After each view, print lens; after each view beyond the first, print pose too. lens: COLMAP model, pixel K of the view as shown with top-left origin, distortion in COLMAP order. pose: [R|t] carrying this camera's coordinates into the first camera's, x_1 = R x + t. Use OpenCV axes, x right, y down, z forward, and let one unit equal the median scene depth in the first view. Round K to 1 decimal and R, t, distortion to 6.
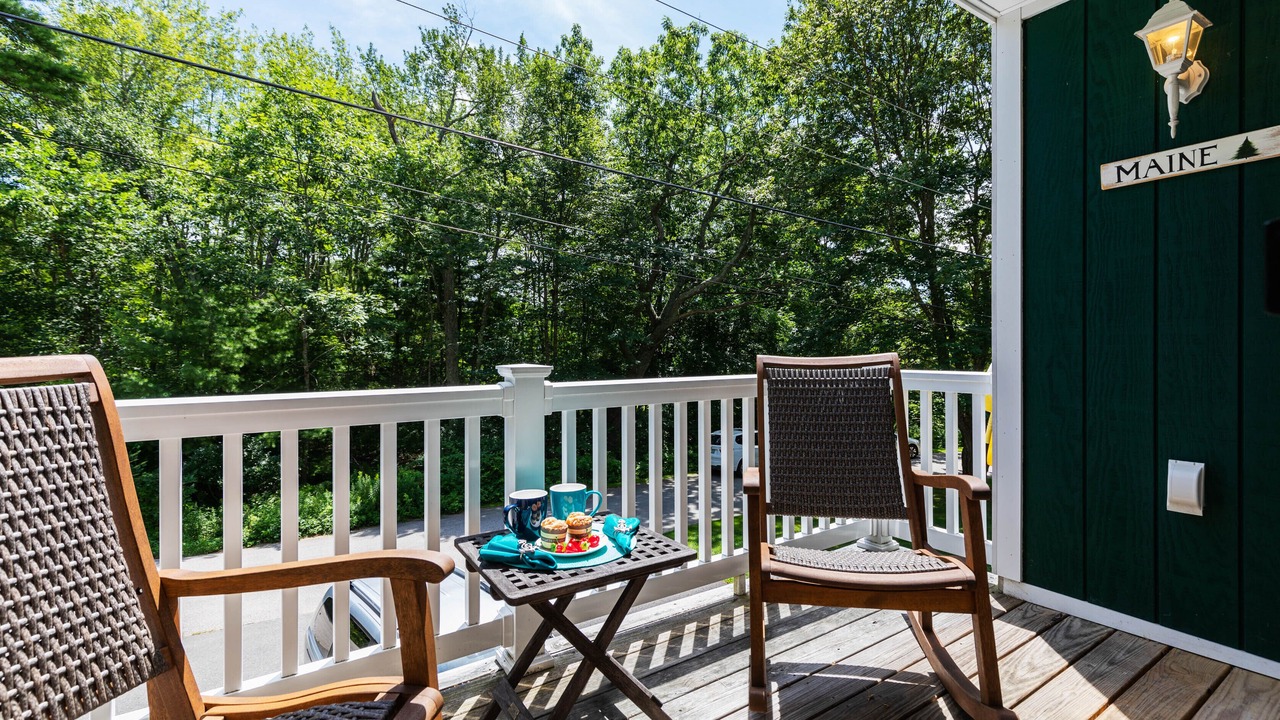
lens RADIAL K [[580.4, 0, 643.9], [0, 580.4, 351.2], [0, 0, 1]] dist [0.005265, -0.000560]
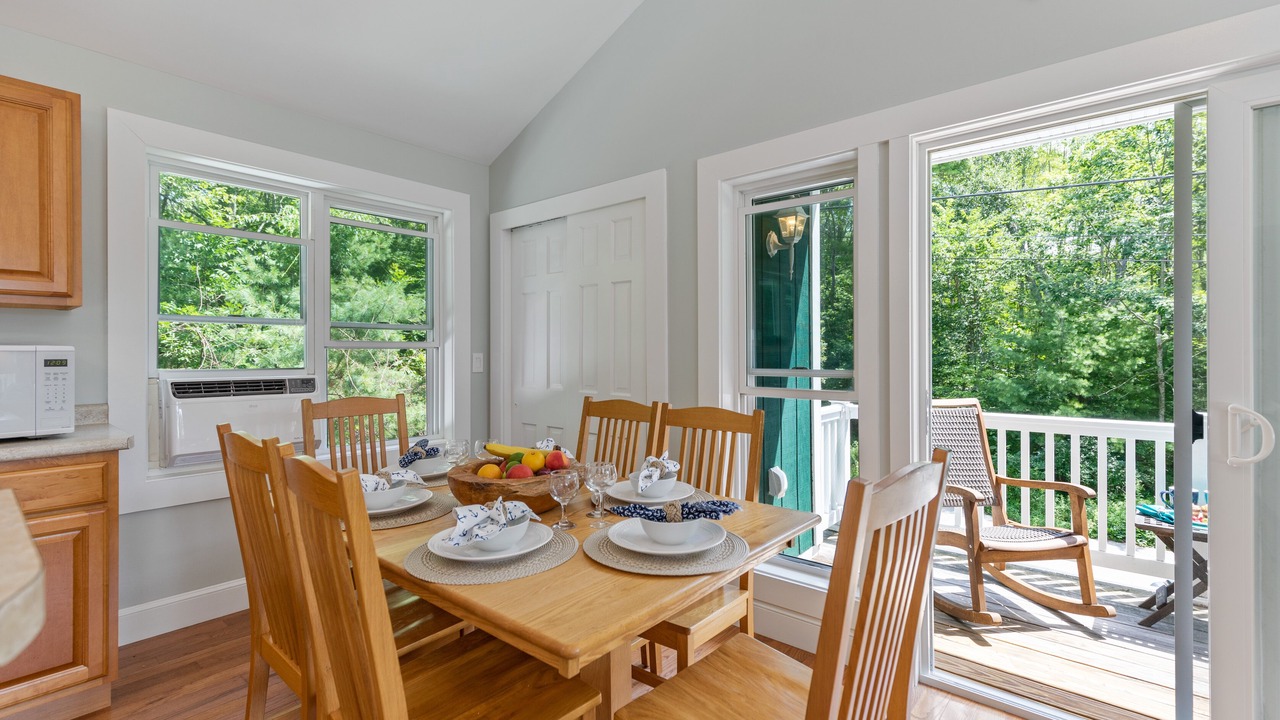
lens RADIAL K [[580.4, 0, 649.1], [0, 580.4, 352.9], [0, 0, 1]] dist [0.005265, -0.000560]
pose [[0.298242, 0.005053, -0.954477, 0.091327], [0.000604, 0.999985, 0.005483, -0.015817], [0.954490, -0.002212, 0.298234, -0.097432]]
